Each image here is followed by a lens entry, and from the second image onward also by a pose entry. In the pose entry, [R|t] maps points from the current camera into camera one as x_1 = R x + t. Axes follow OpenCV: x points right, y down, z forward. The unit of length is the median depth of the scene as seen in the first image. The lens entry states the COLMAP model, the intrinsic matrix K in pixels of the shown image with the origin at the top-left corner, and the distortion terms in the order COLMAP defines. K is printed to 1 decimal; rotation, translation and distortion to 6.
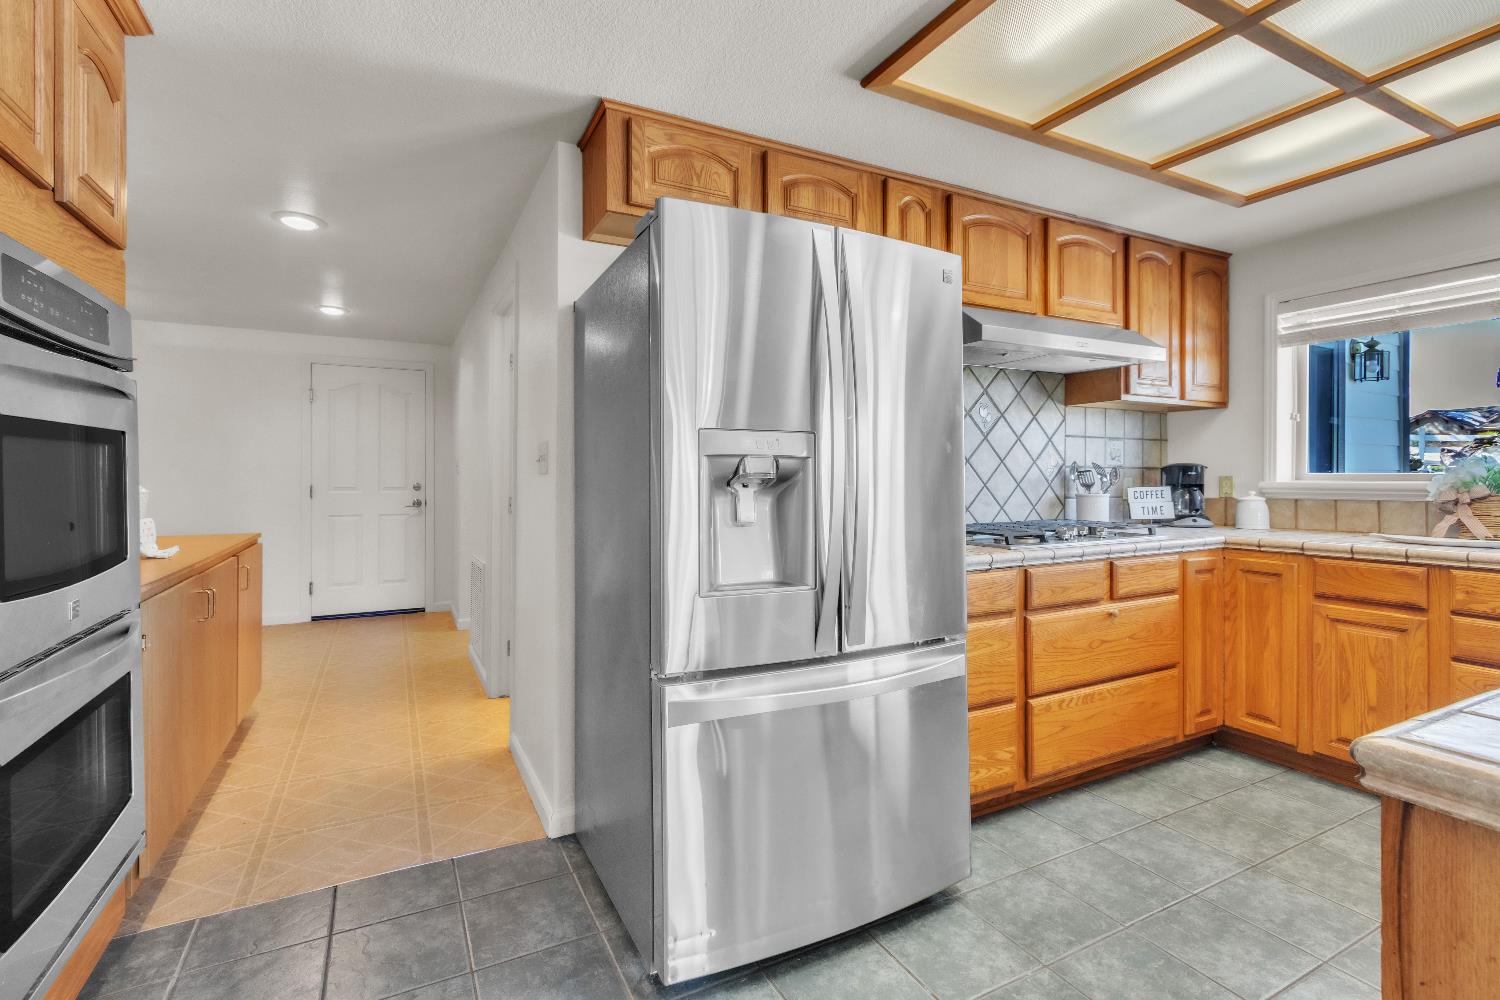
lens RADIAL K [[694.2, 0, 750.4], [0, 694.2, 484.2], [0, 0, 1]] dist [0.006460, 0.000392]
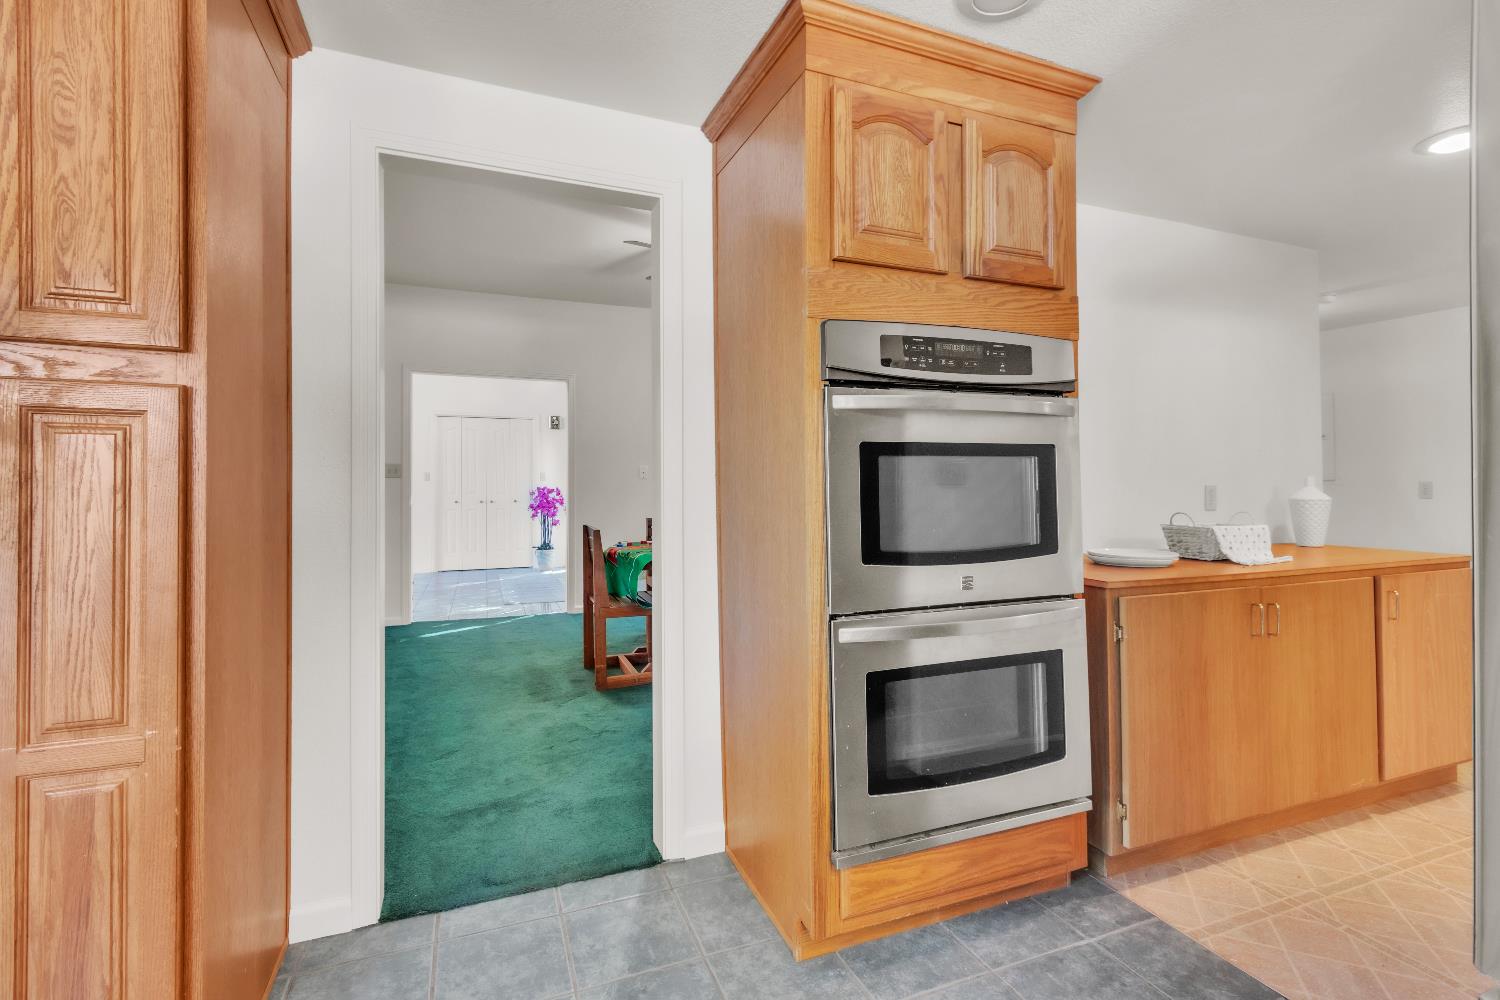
lens RADIAL K [[694.2, 0, 747.4], [0, 694.2, 494.3], [0, 0, 1]] dist [0.006460, 0.000392]
pose [[-0.095861, 0.013192, -0.995307, 0.279914], [-0.006787, 0.999880, 0.013906, -0.003395], [0.995372, 0.008088, -0.095760, 0.521068]]
